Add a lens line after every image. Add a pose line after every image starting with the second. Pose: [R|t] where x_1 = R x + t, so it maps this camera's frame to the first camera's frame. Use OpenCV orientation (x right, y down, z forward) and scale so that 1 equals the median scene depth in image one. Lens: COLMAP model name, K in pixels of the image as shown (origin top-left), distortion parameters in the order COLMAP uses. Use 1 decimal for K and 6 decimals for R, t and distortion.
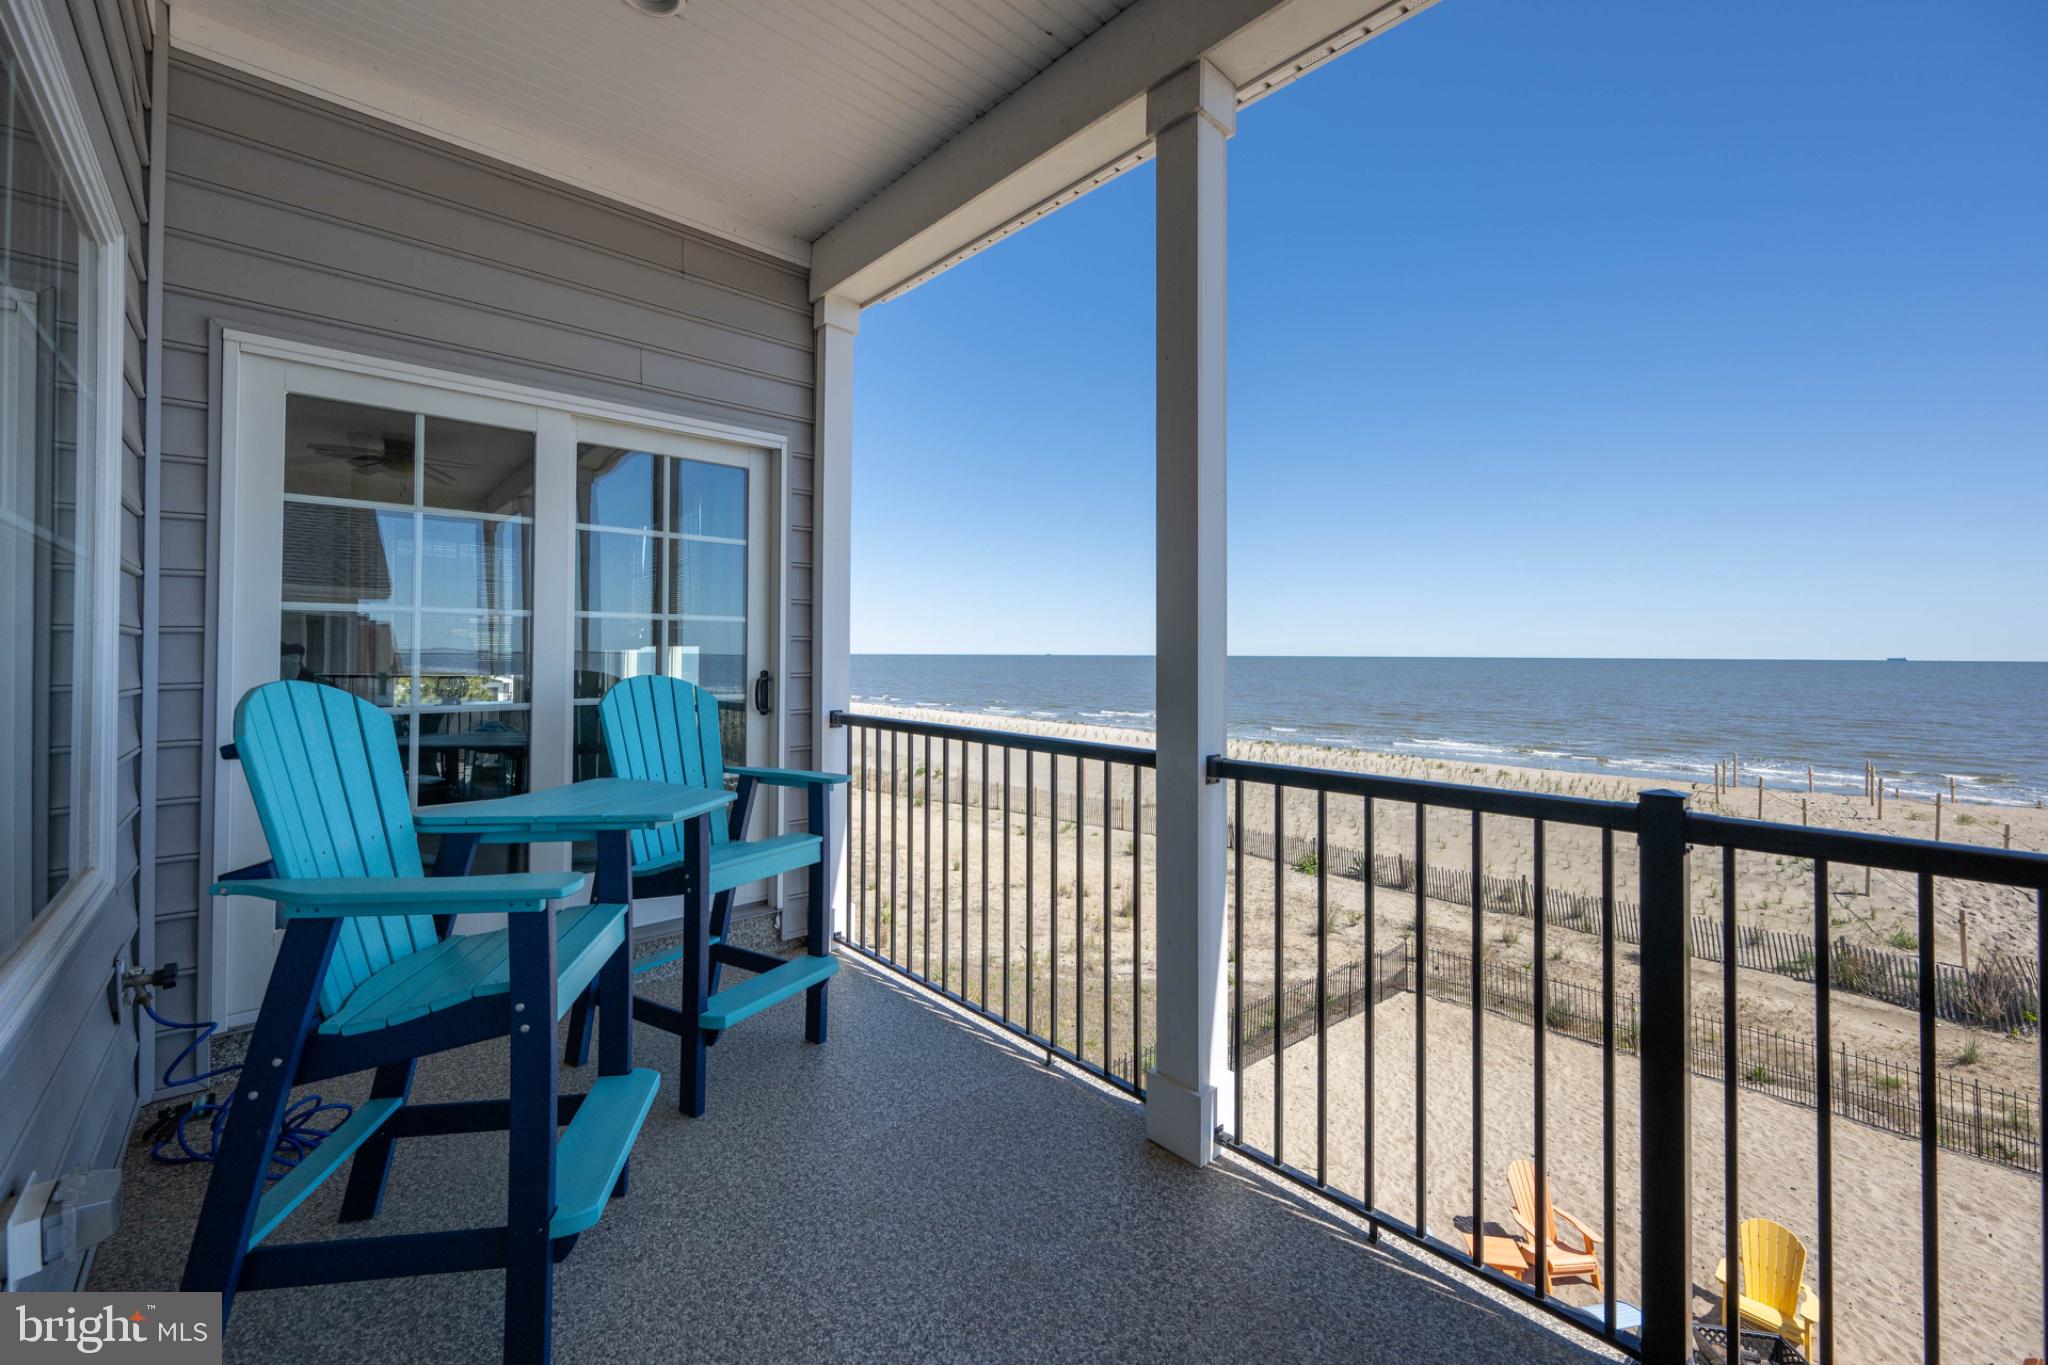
lens RADIAL K [[815.2, 0, 1017.5], [0, 815.2, 670.6], [0, 0, 1]] dist [-0.007833, -0.000387]
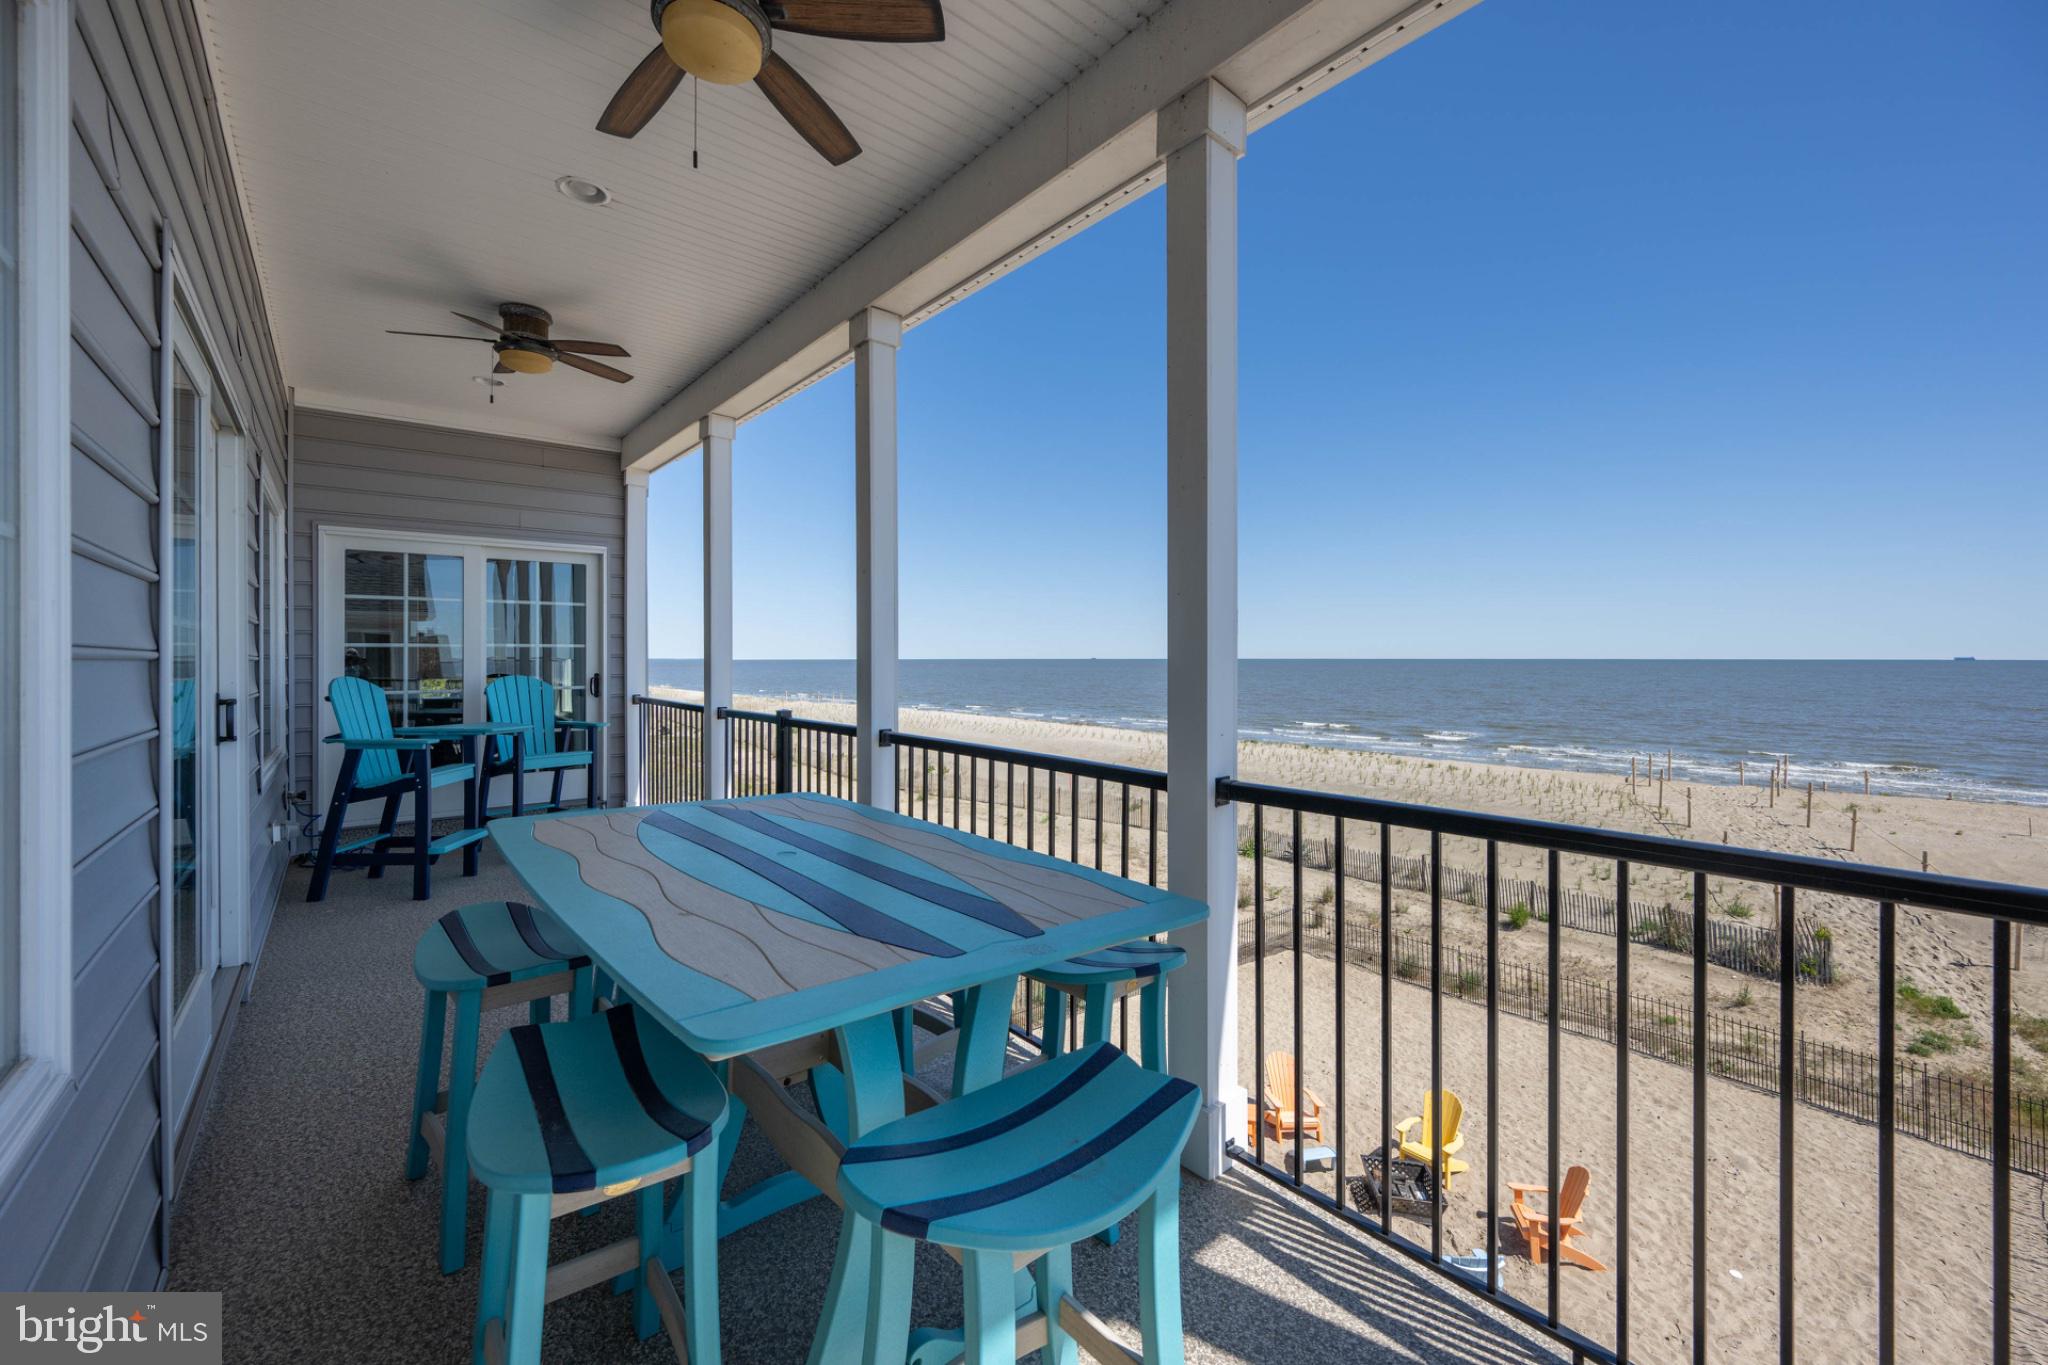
lens RADIAL K [[803.1, 0, 1024.0], [0, 803.1, 682.5], [0, 0, 1]] dist [-0.011785, 0.000010]
pose [[0.999458, -0.002799, -0.032816, 0.179273], [0.003114, 0.999950, 0.009550, 0.001869], [0.032787, -0.009647, 0.999416, -0.196077]]
